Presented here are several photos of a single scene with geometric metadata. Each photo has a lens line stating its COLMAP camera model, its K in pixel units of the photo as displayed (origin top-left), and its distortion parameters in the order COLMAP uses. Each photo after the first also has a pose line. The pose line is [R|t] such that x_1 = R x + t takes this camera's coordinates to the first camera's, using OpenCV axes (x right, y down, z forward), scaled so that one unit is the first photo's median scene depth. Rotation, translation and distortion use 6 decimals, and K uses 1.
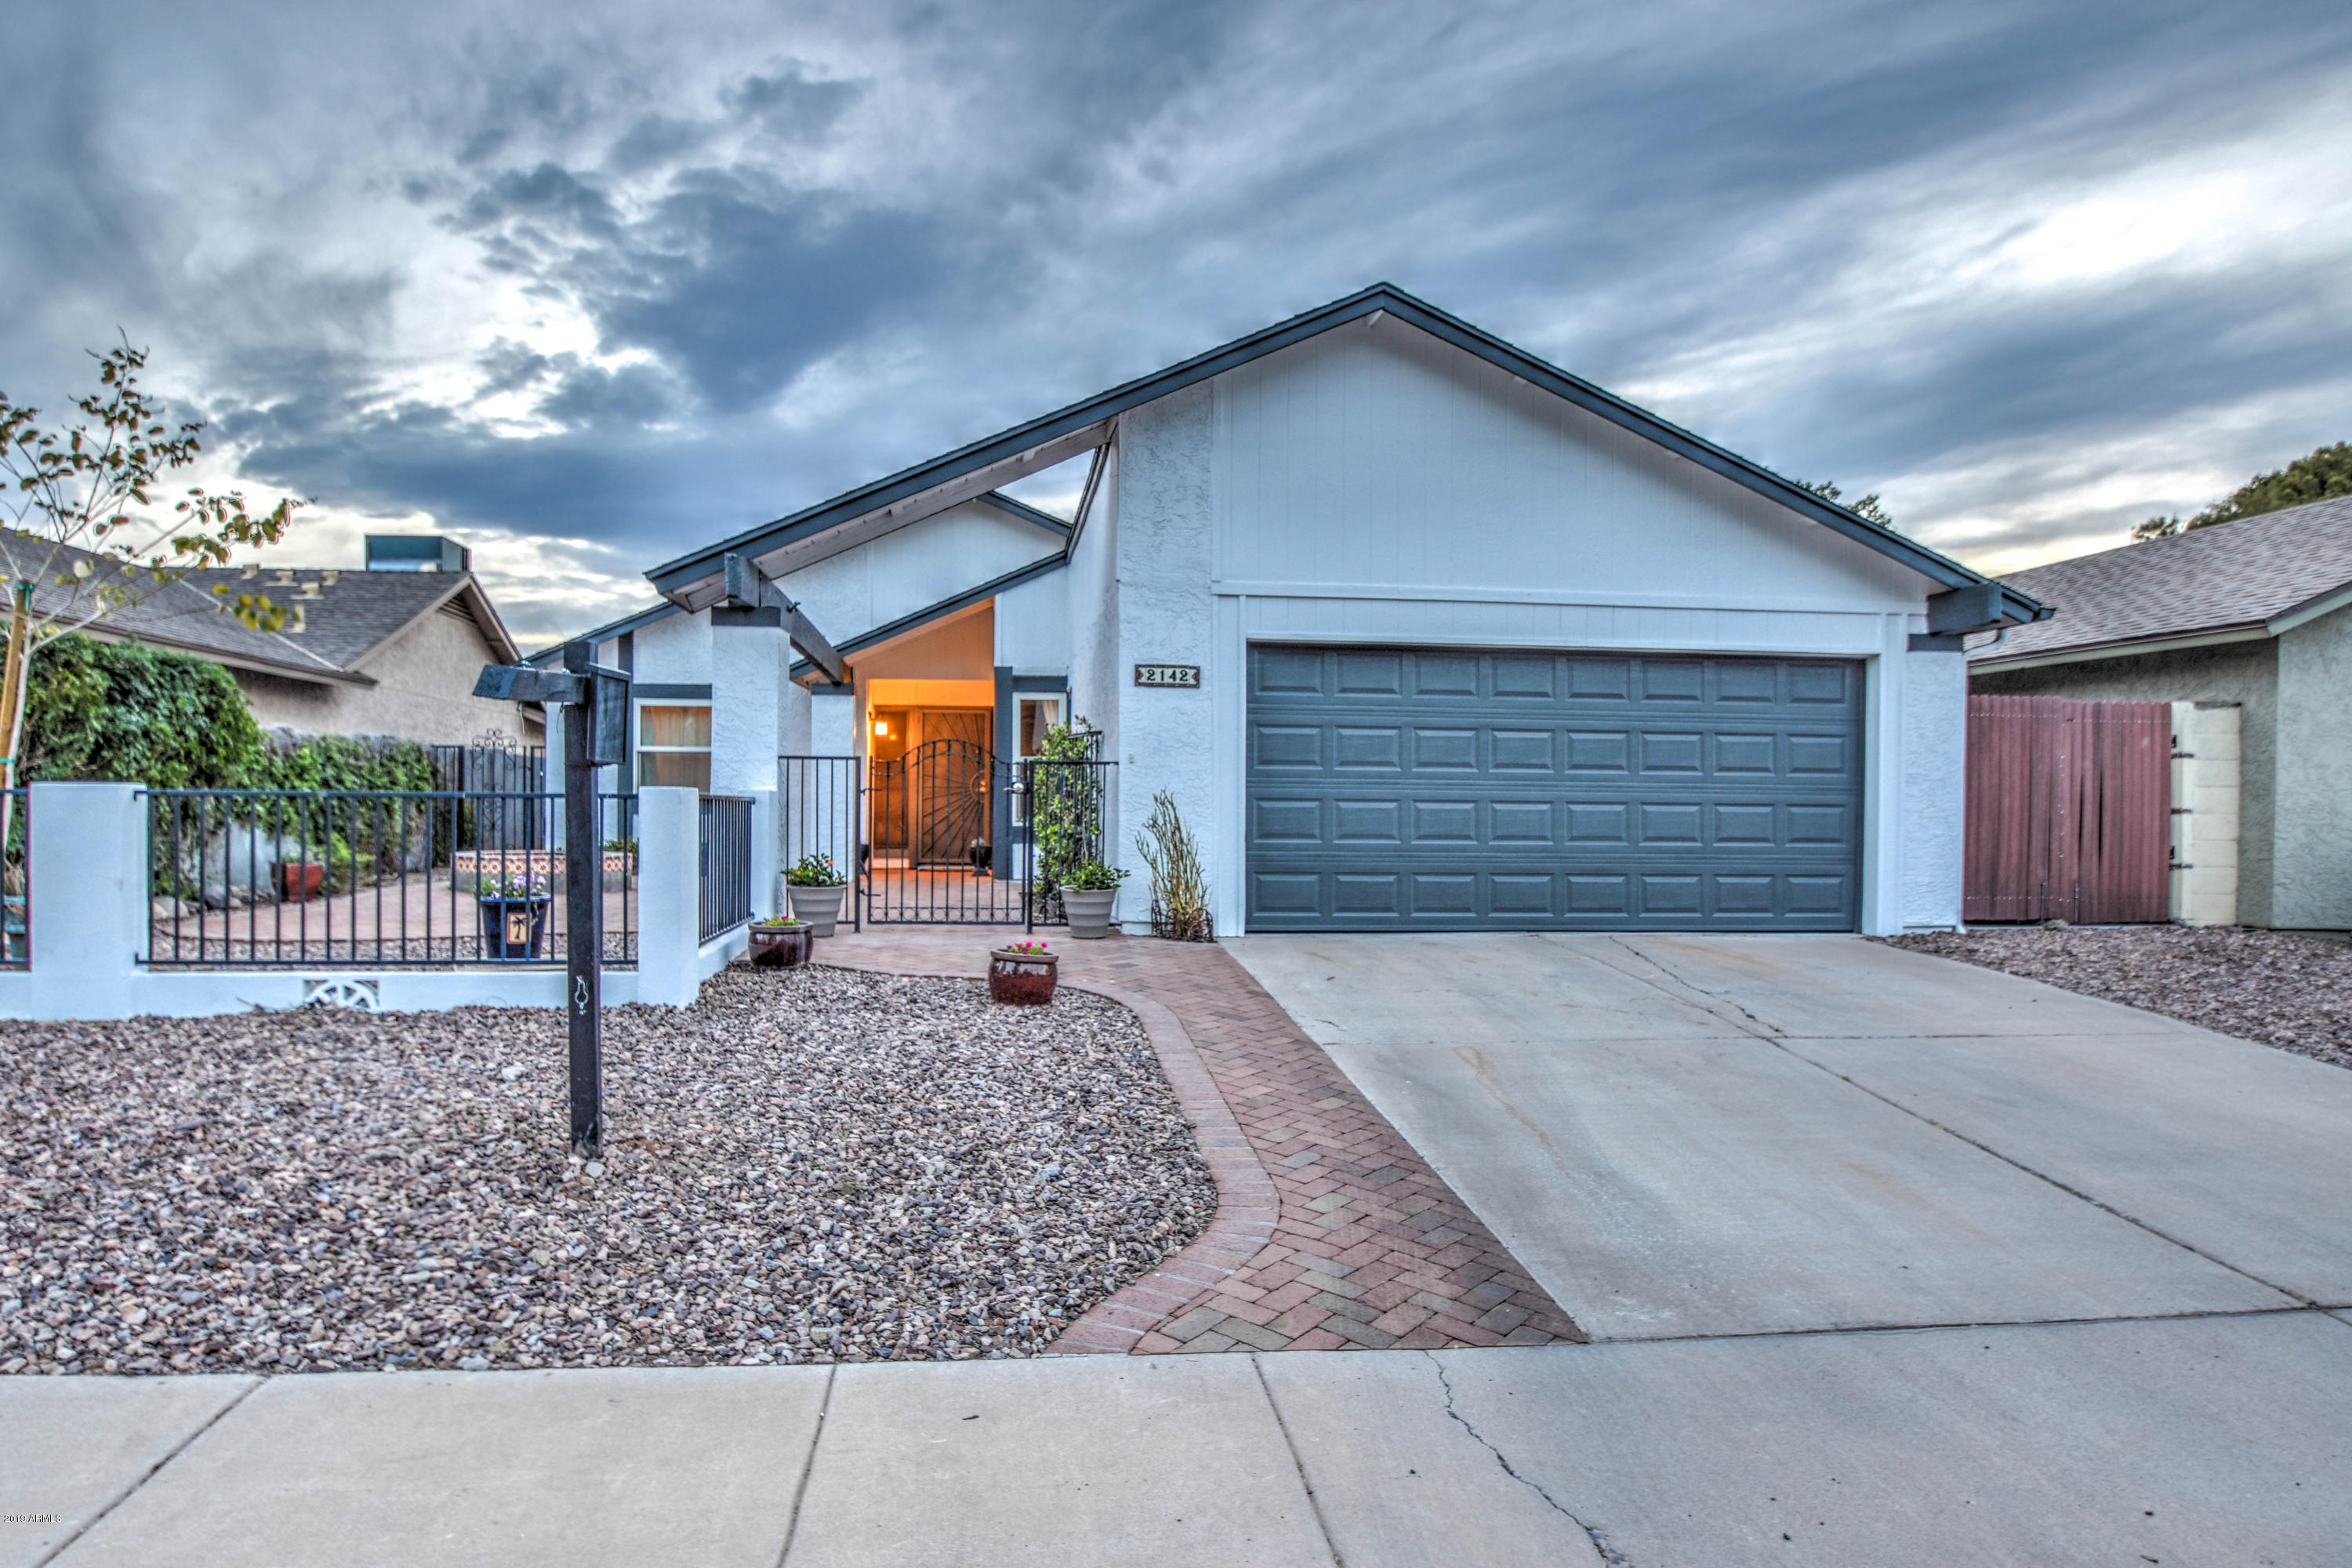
lens RADIAL K [[1458.0, 0, 1173.5], [0, 1458.0, 829.7], [0, 0, 1]] dist [-0.028376, -0.009249]
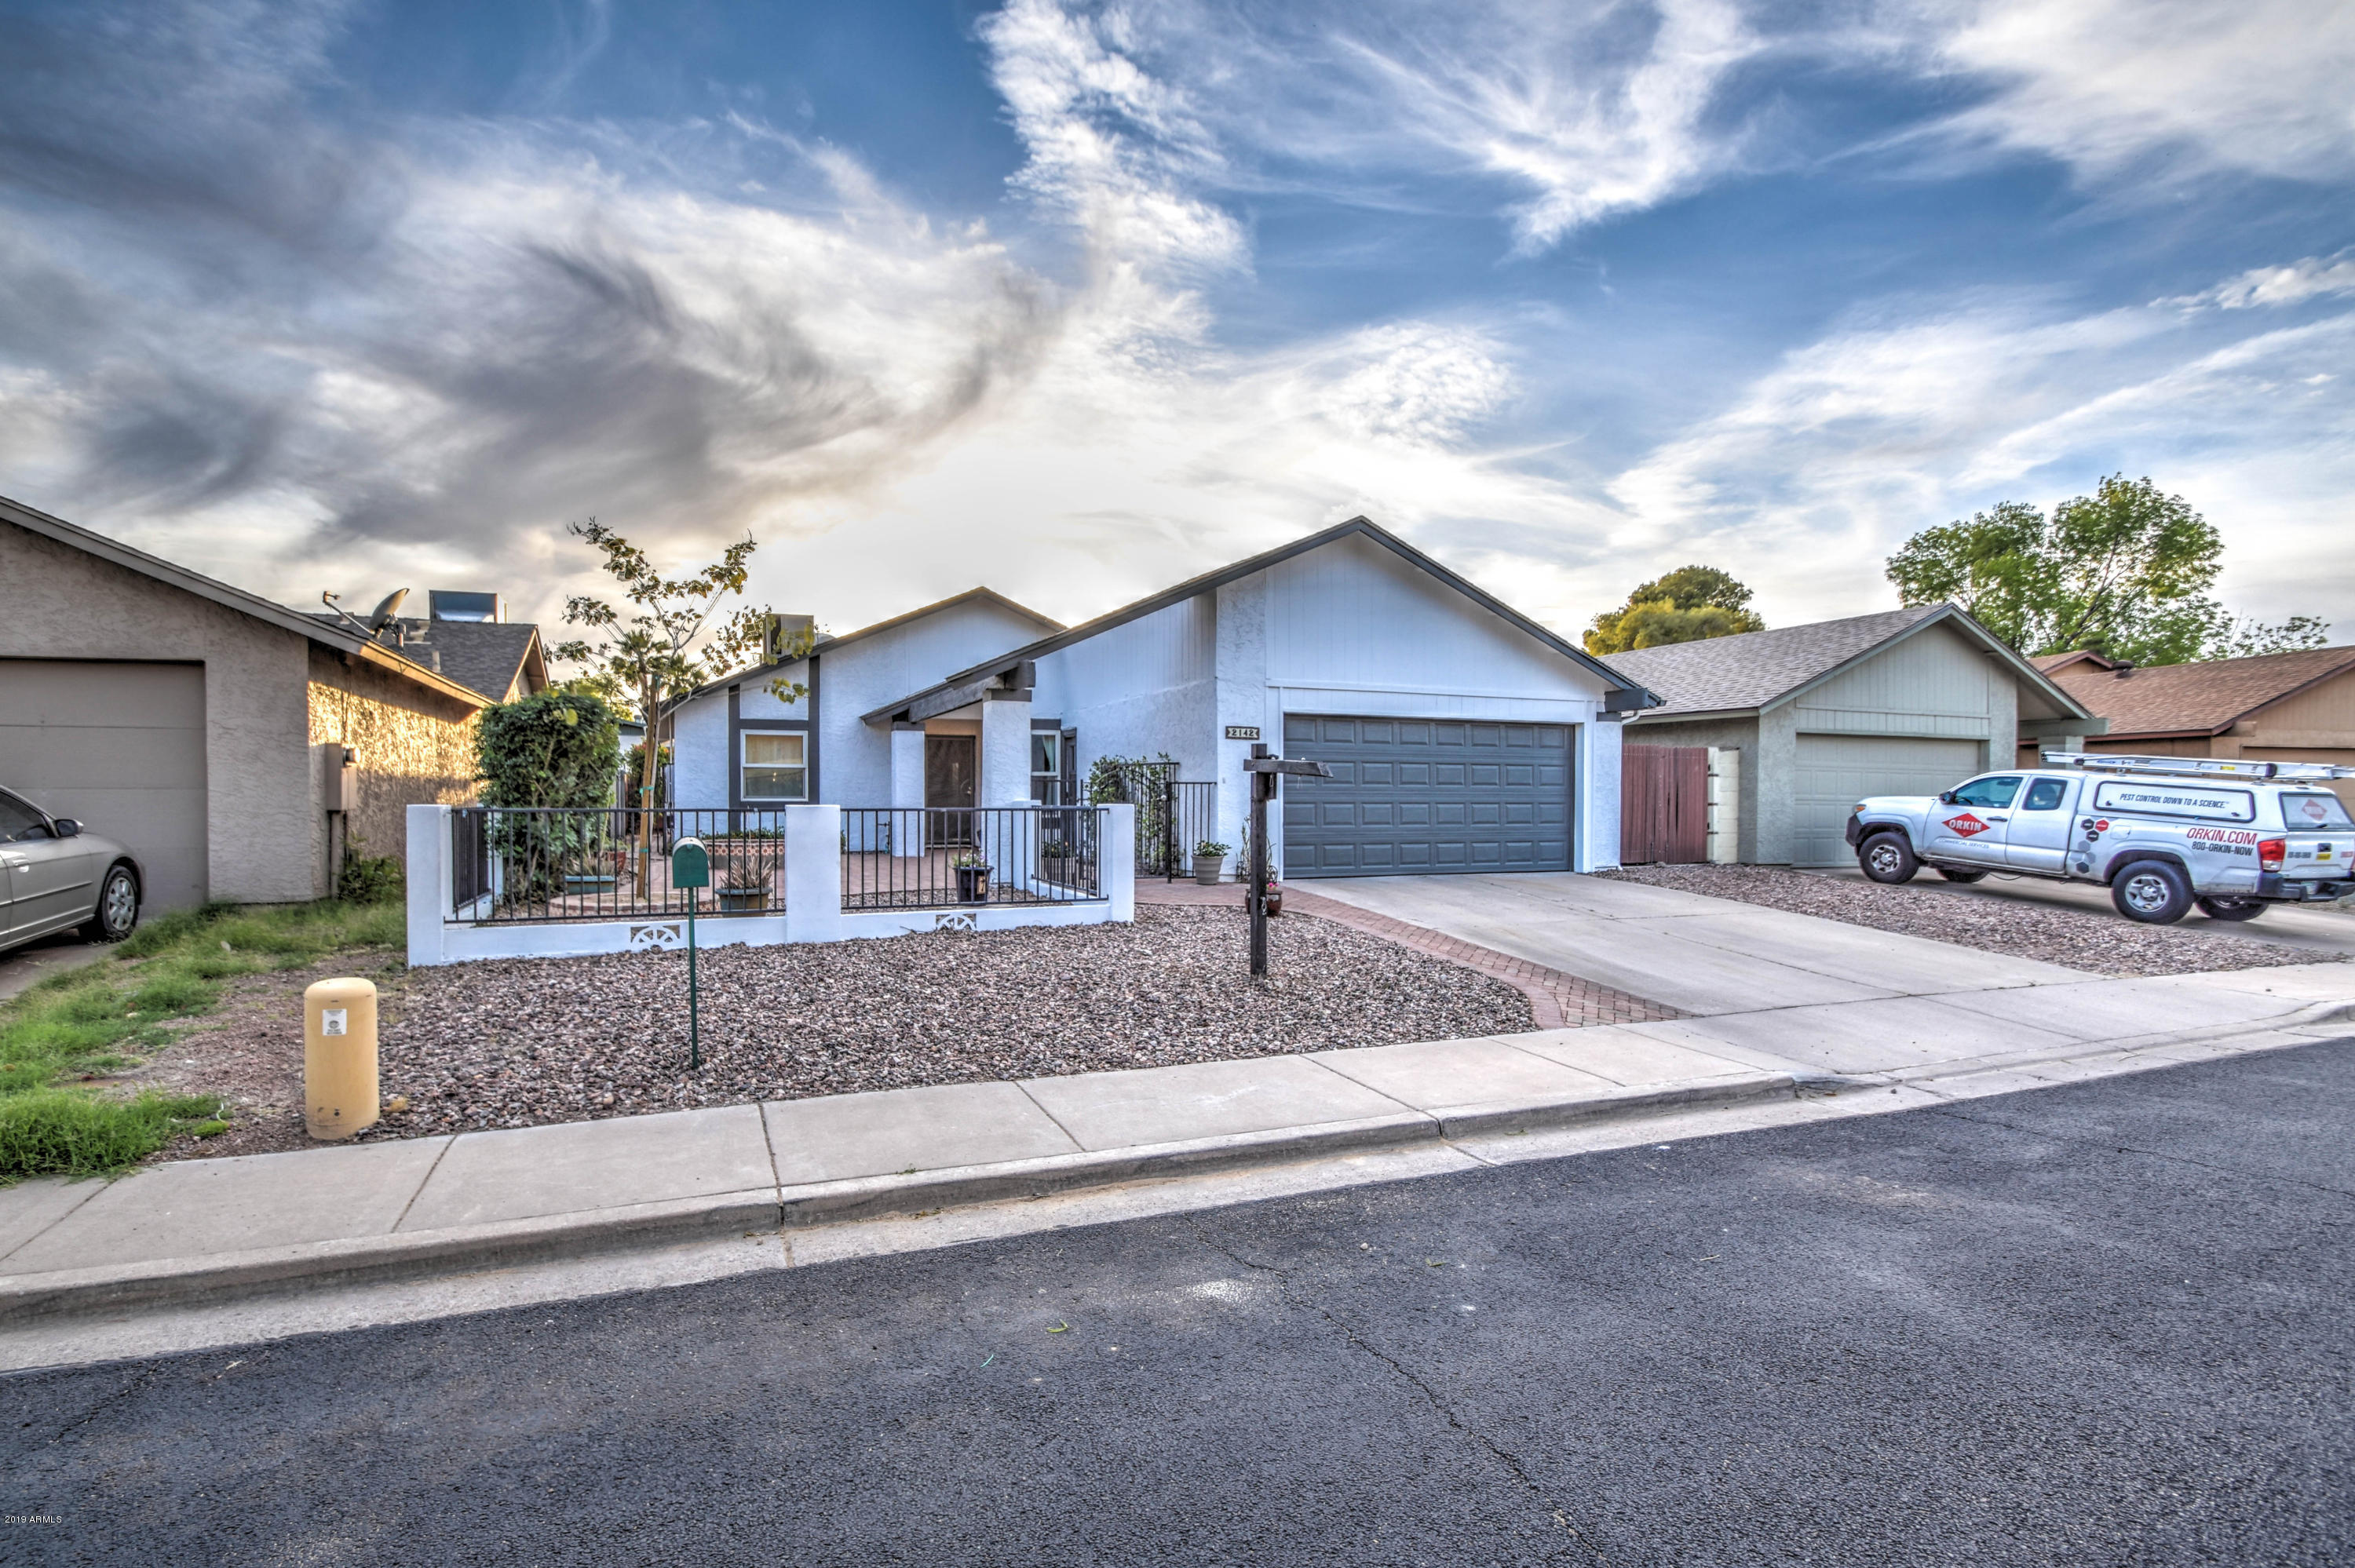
lens RADIAL K [[1120.9, 0, 1178.5], [0, 1120.9, 819.2], [0, 0, 1]] dist [0.000599, -0.013891]
pose [[0.959741, -0.012082, 0.280626, -0.466841], [0.010220, 0.999915, 0.008096, -0.014350], [-0.280700, -0.004903, 0.959783, -0.272552]]
